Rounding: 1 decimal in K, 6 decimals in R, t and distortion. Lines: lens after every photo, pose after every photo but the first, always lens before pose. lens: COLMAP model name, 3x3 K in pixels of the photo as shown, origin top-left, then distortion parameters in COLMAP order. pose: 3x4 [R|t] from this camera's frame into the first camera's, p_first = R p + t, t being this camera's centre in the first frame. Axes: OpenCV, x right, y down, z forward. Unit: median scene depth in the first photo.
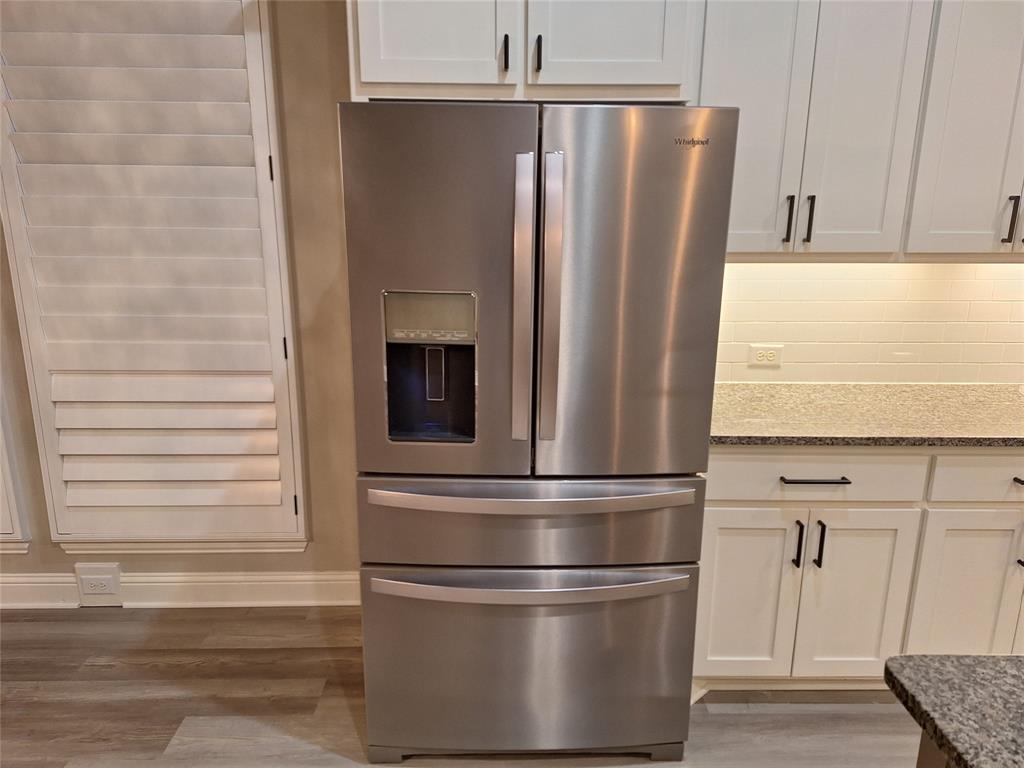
lens RADIAL K [[703.9, 0, 519.1], [0, 703.9, 383.0], [0, 0, 1]] dist [0.133902, -0.147707]
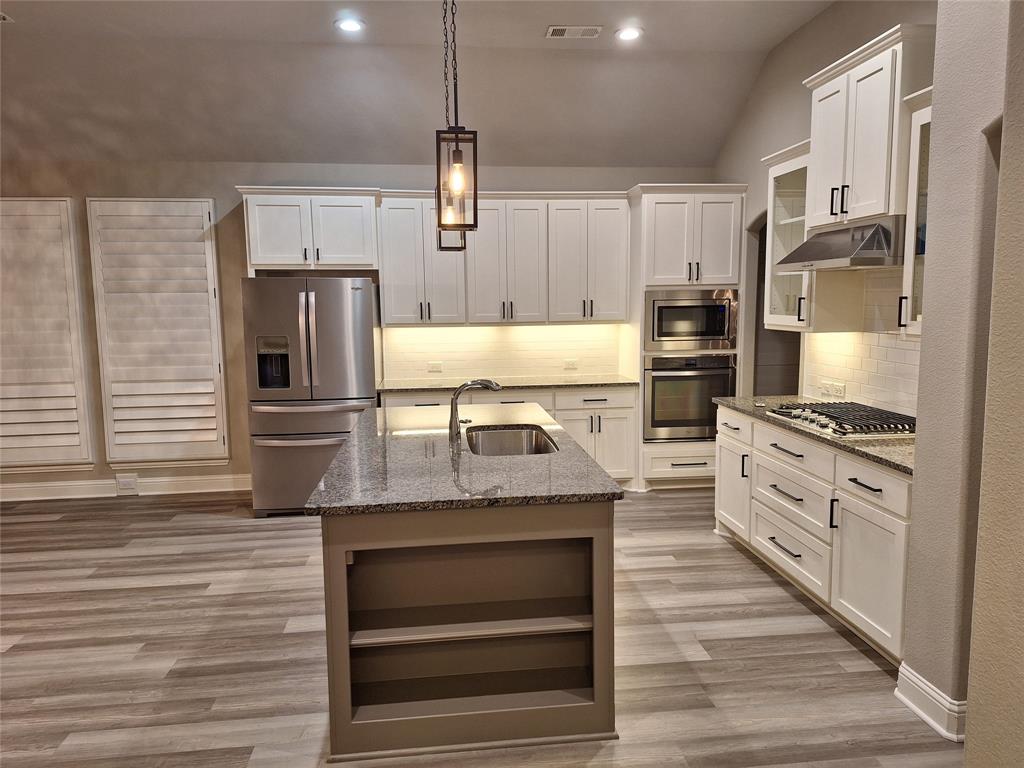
lens RADIAL K [[703.9, 0, 519.1], [0, 703.9, 383.0], [0, 0, 1]] dist [0.133902, -0.147707]
pose [[0.995466, -0.028992, 0.090587, 0.437846], [0.039727, 0.992094, -0.119047, 0.323963], [-0.086419, 0.122106, 0.988748, -1.416935]]
